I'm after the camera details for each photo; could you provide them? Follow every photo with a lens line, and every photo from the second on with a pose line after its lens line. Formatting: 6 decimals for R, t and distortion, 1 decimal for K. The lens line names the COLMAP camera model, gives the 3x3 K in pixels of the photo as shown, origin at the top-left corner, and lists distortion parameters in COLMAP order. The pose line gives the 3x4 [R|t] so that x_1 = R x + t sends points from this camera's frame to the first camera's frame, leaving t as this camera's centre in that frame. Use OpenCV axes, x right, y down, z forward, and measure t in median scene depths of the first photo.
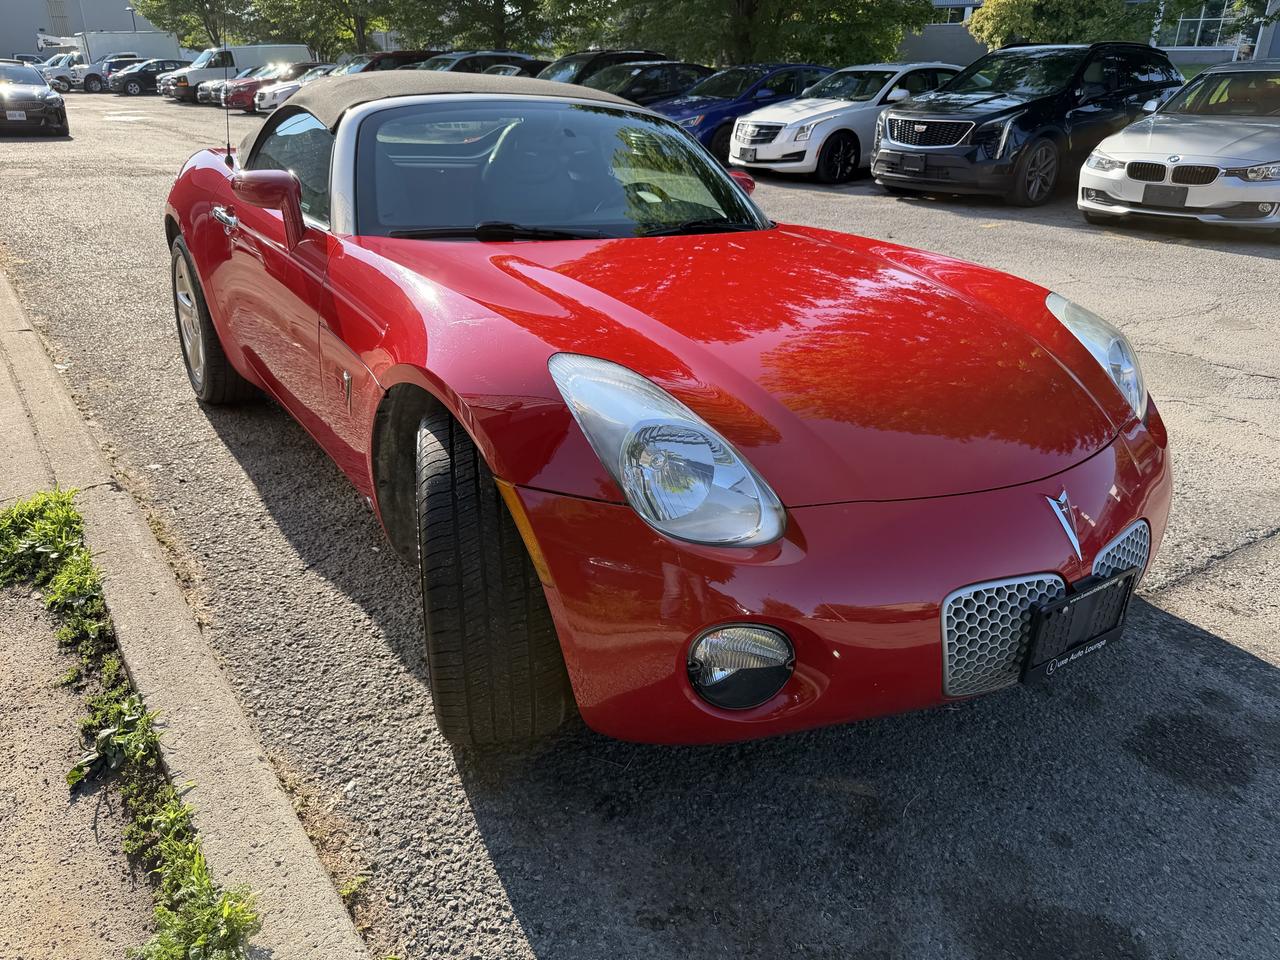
lens RADIAL K [[915.2, 0, 626.9], [0, 915.2, 457.9], [0, 0, 1]] dist [0.011925, -0.021746]
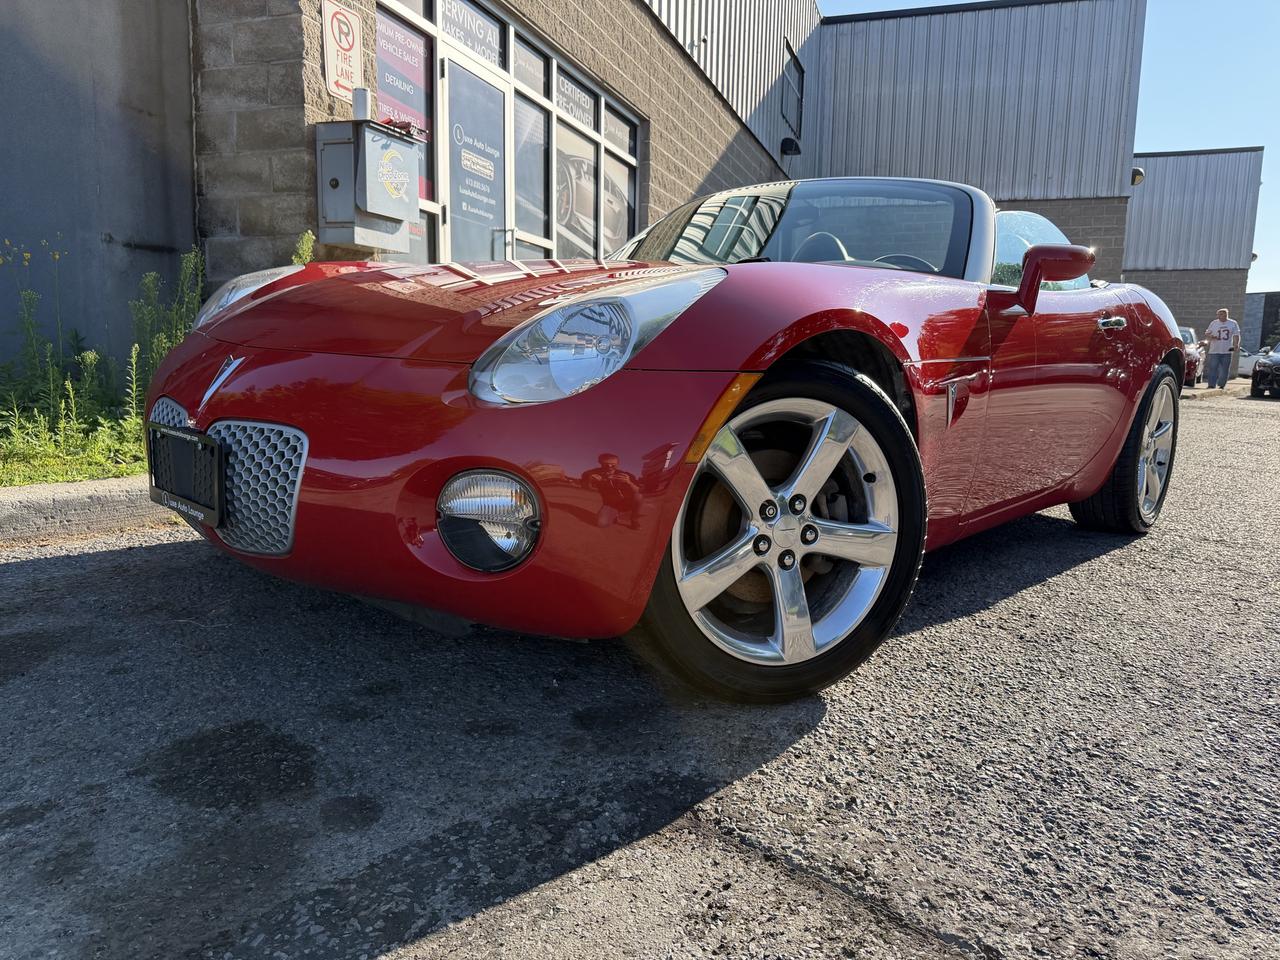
lens RADIAL K [[915.2, 0, 642.9], [0, 915.2, 477.8], [0, 0, 1]] dist [0.011925, -0.021746]
pose [[0.232269, 0.122003, -0.964969, 1.162855], [-0.396817, 0.917669, 0.020509, -0.025986], [0.888024, 0.378153, 0.261559, 0.863480]]
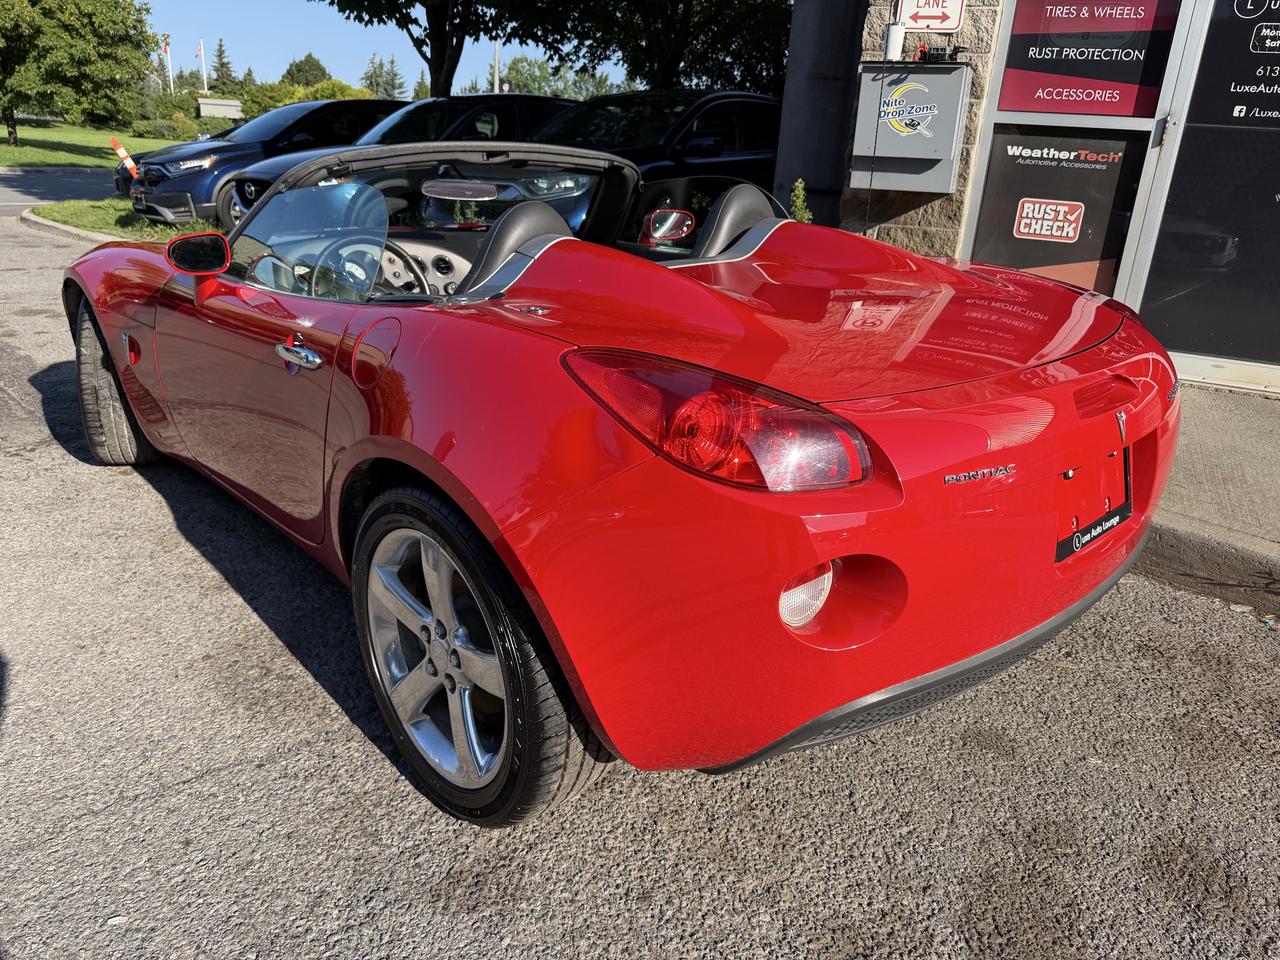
lens RADIAL K [[915.2, 0, 640.9], [0, 915.2, 474.7], [0, 0, 1]] dist [0.011925, -0.021746]
pose [[-0.987484, -0.021899, -0.156193, -0.165276], [-0.121011, 0.740332, 0.661260, -0.998371], [0.101154, 0.671885, -0.733716, 2.473952]]
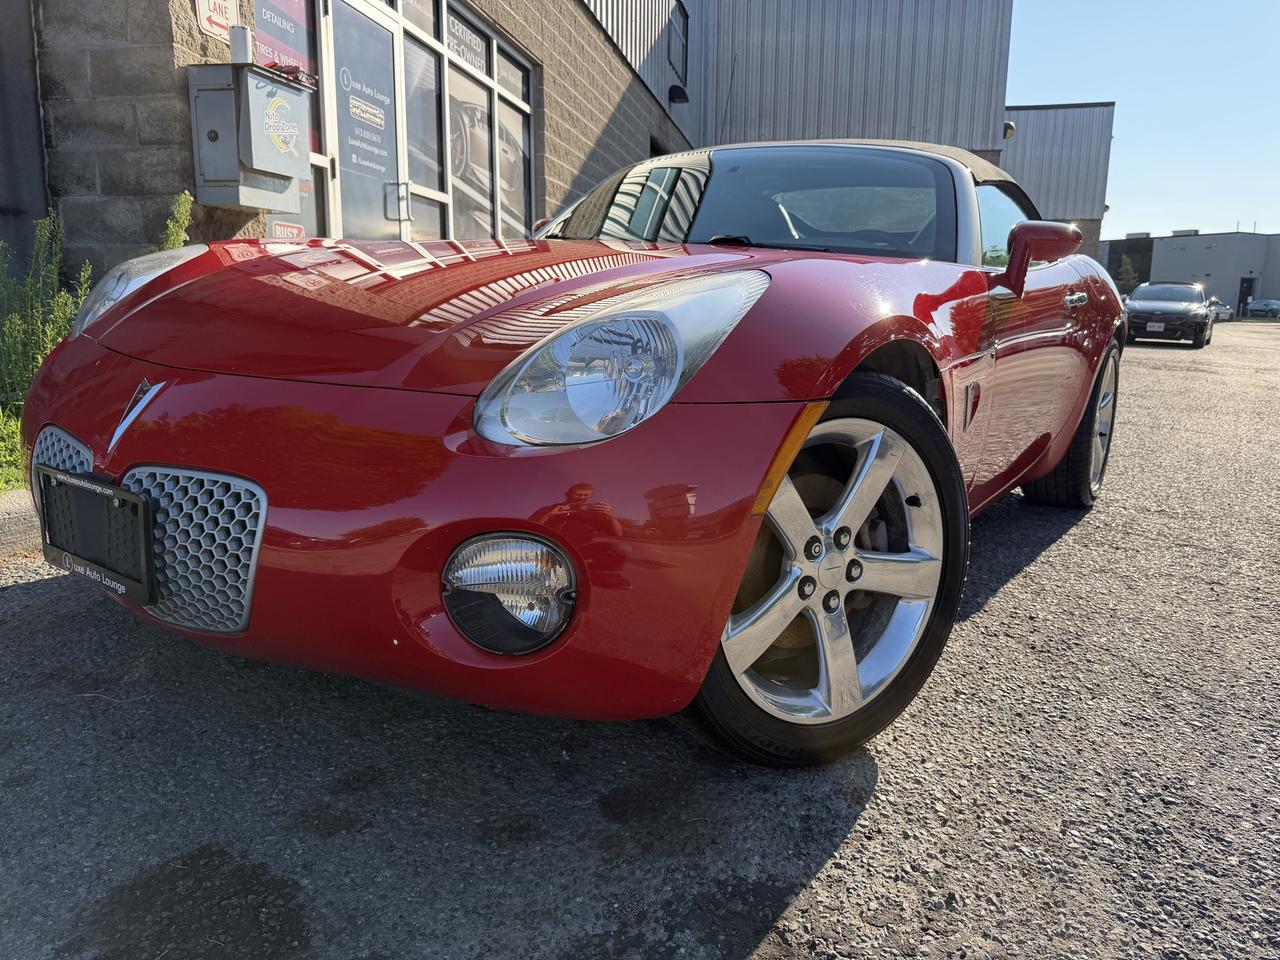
lens RADIAL K [[915.2, 0, 645.2], [0, 915.2, 467.8], [0, 0, 1]] dist [0.011925, -0.021746]
pose [[0.359947, 0.155510, -0.919921, 1.020463], [-0.371080, 0.928526, 0.011768, -0.043054], [0.856001, 0.337128, 0.391927, 0.785342]]
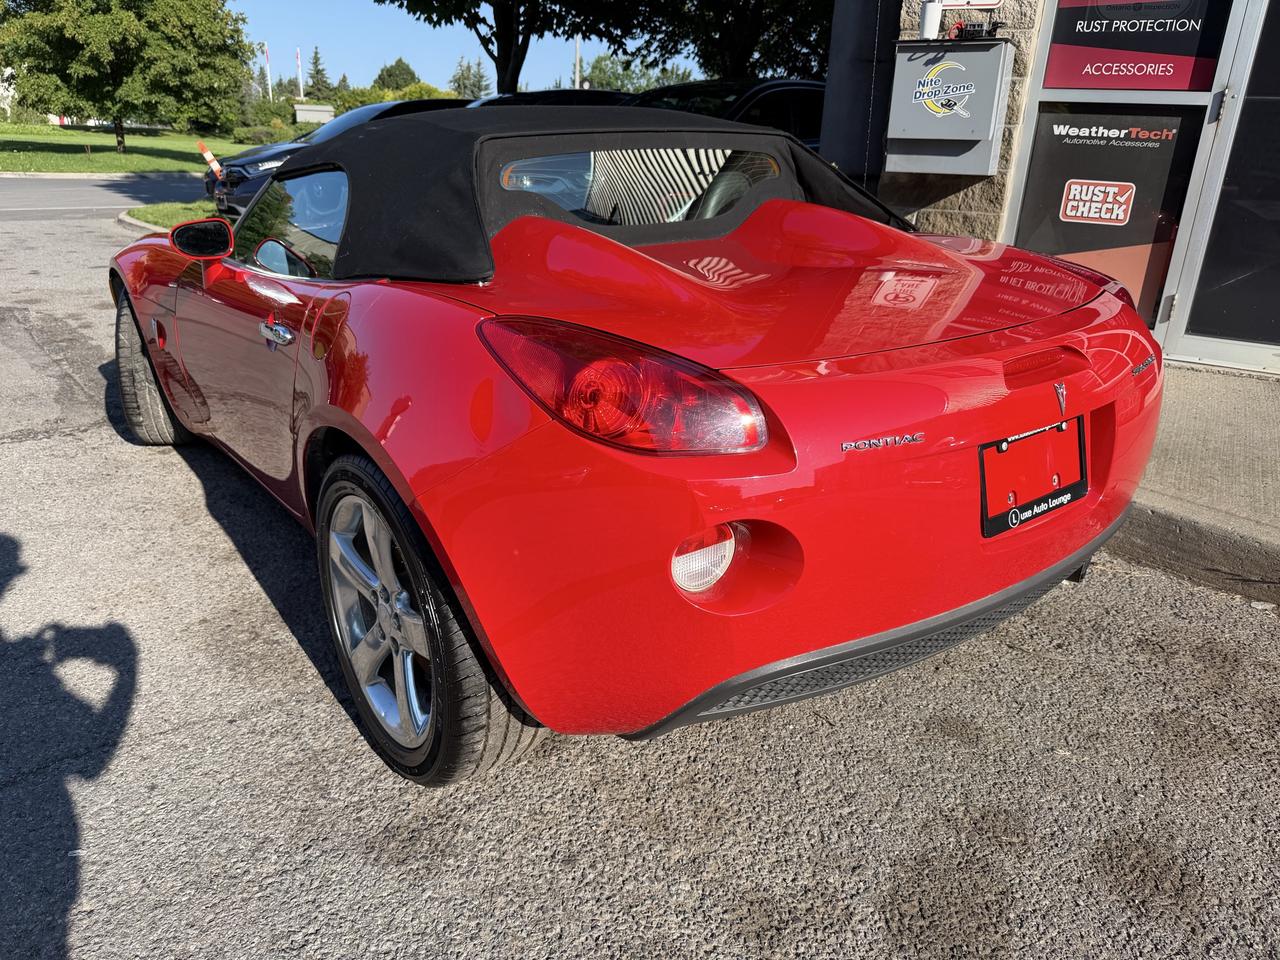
lens RADIAL K [[915.2, 0, 630.2], [0, 915.2, 480.9], [0, 0, 1]] dist [0.011925, -0.021746]
pose [[-0.997665, -0.034734, -0.058810, -0.279836], [-0.065425, 0.733208, 0.676850, -0.997902], [0.019610, 0.679117, -0.733768, 2.500764]]
